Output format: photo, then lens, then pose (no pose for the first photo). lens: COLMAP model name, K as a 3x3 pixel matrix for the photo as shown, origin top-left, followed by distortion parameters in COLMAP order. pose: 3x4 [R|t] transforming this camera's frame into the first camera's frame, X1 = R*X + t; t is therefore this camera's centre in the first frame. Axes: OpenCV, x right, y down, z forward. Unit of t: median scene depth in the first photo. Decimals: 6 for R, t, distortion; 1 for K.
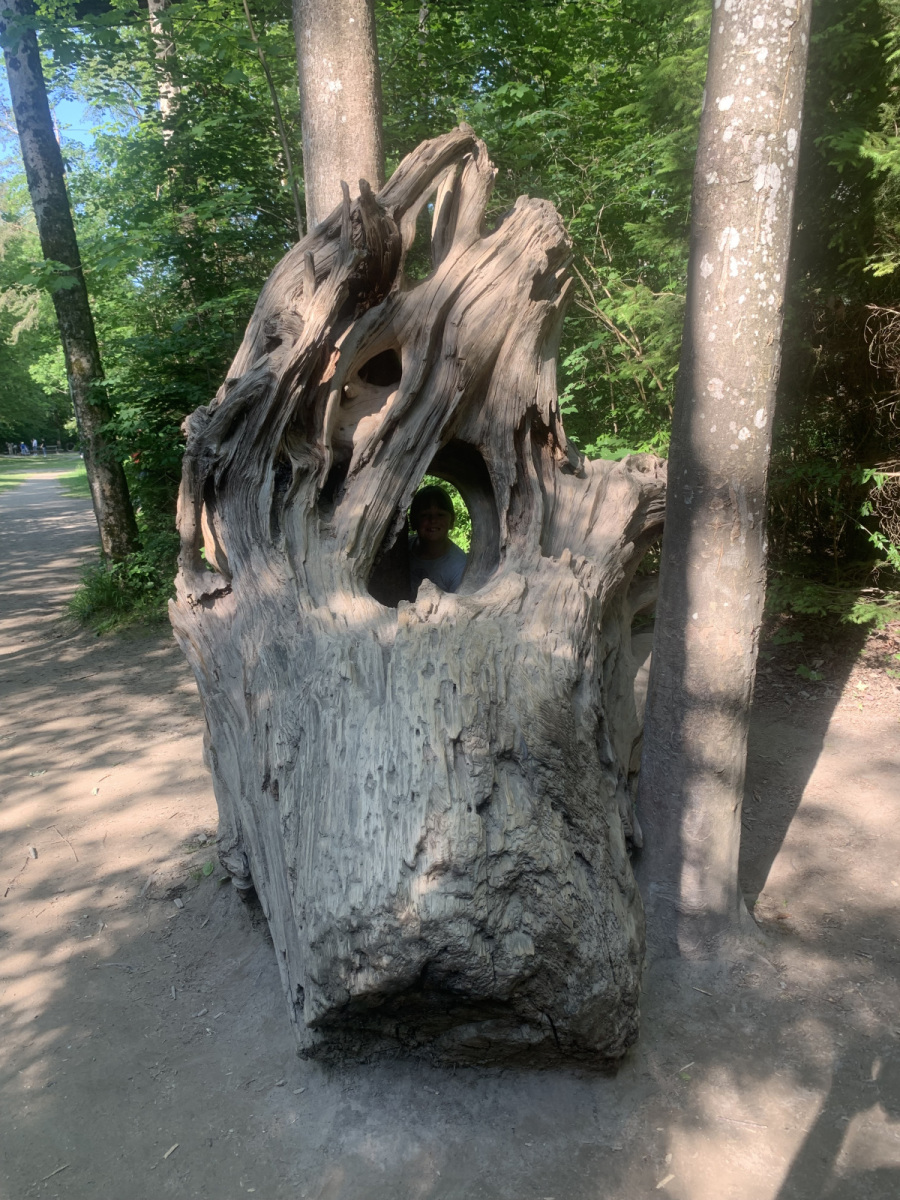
lens RADIAL K [[909.8, 0, 450.9], [0, 909.8, 599.8], [0, 0, 1]] dist [0.000450, 0.000021]
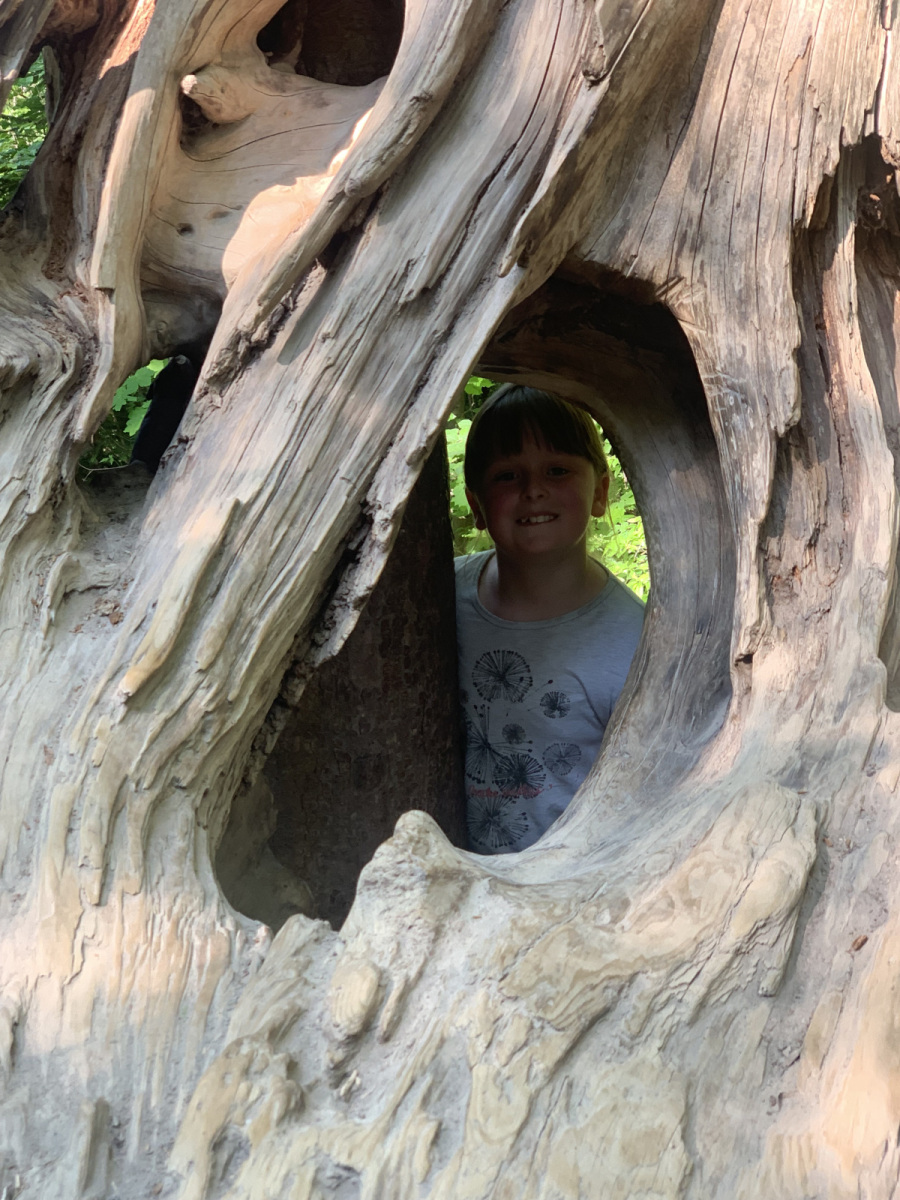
lens RADIAL K [[1812.3, 0, 449.1], [0, 1812.3, 599.8], [0, 0, 1]] dist [-0.005755, 0.000000]
pose [[0.990300, 0.019665, -0.137546, 0.044629], [-0.019626, 0.999806, 0.001635, -0.073845], [0.137552, 0.001081, 0.990494, 0.448723]]
